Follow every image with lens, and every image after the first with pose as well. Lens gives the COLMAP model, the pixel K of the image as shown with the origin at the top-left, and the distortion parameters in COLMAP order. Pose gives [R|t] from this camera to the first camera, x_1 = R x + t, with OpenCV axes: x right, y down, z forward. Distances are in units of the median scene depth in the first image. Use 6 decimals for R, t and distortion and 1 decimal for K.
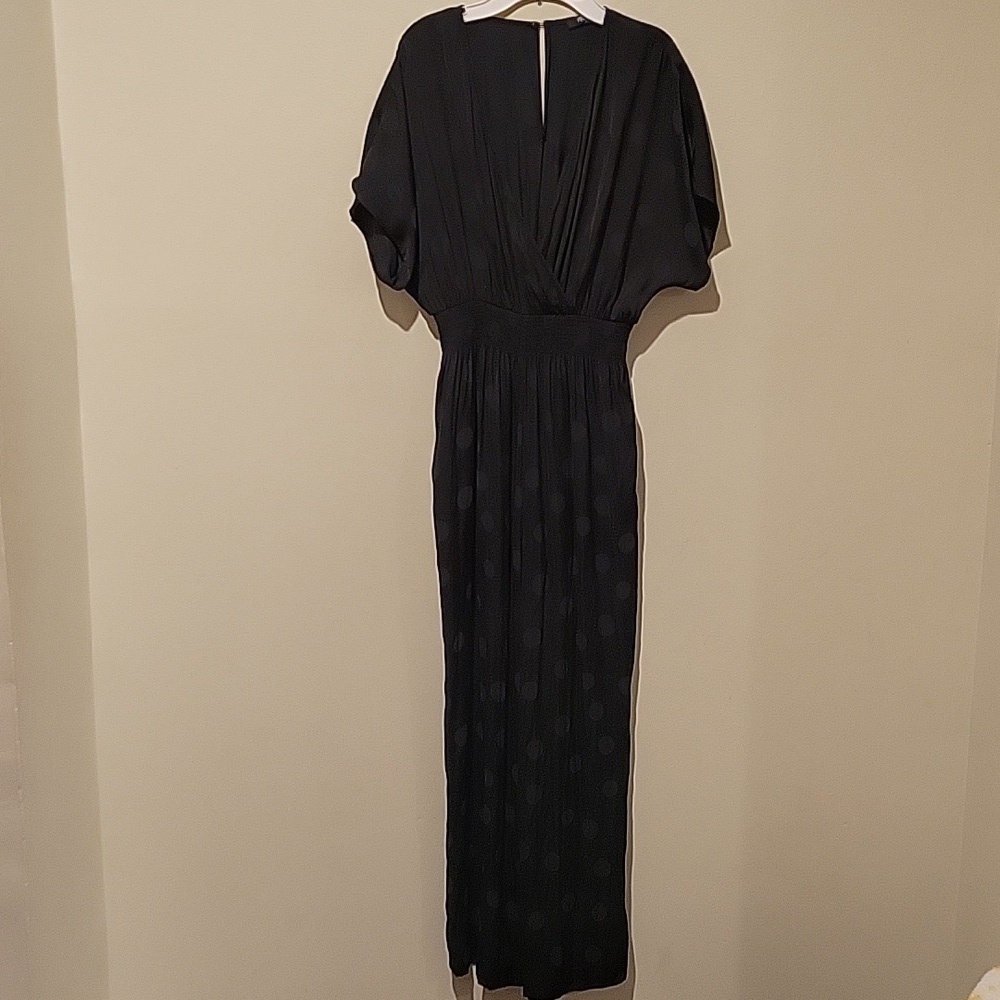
lens RADIAL K [[1532.5, 0, 500.0], [0, 1532.5, 500.0], [0, 0, 1]] dist [0.042578, 0.024979]
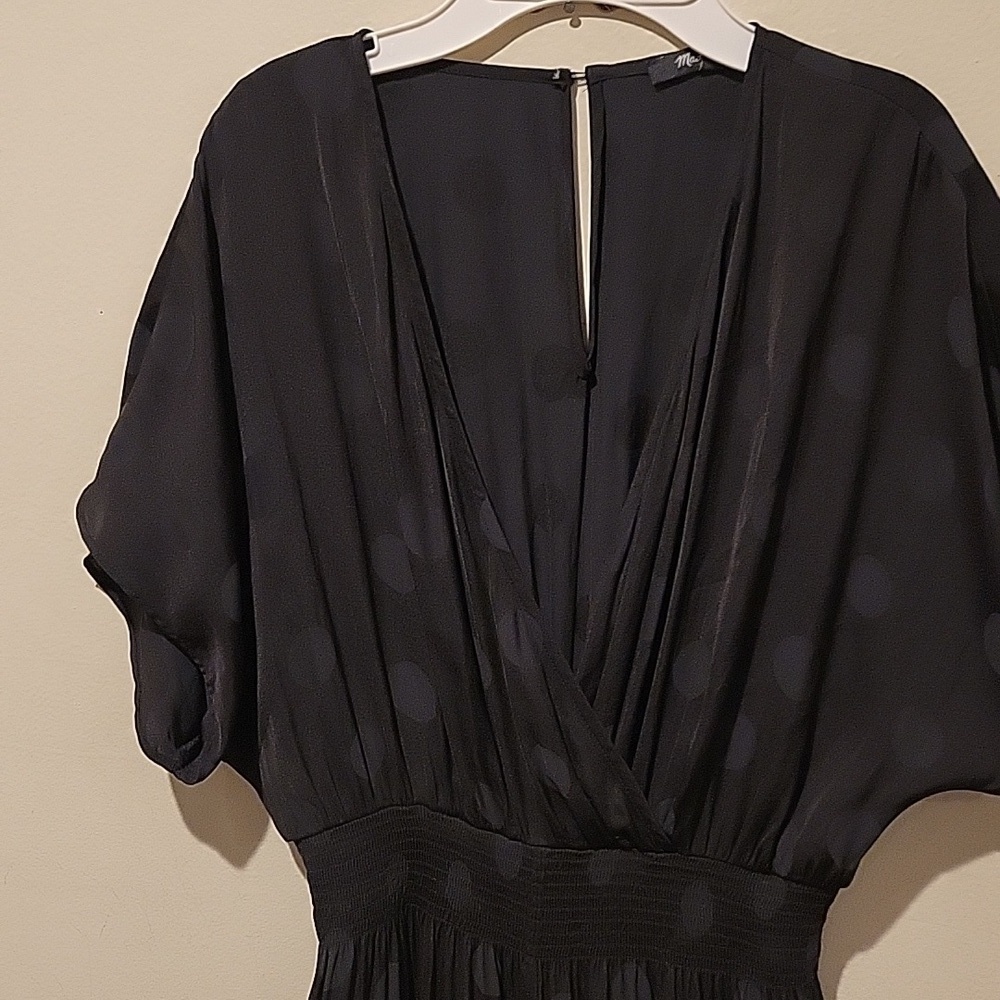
lens RADIAL K [[1710.3, 0, 500.0], [0, 1710.3, 500.0], [0, 0, 1]] dist [0.056736, -0.109287]
pose [[0.994740, 0.002223, -0.102405, 0.049340], [-0.008475, 0.998123, -0.060655, -0.180425], [0.102078, 0.061204, 0.992892, 0.589212]]
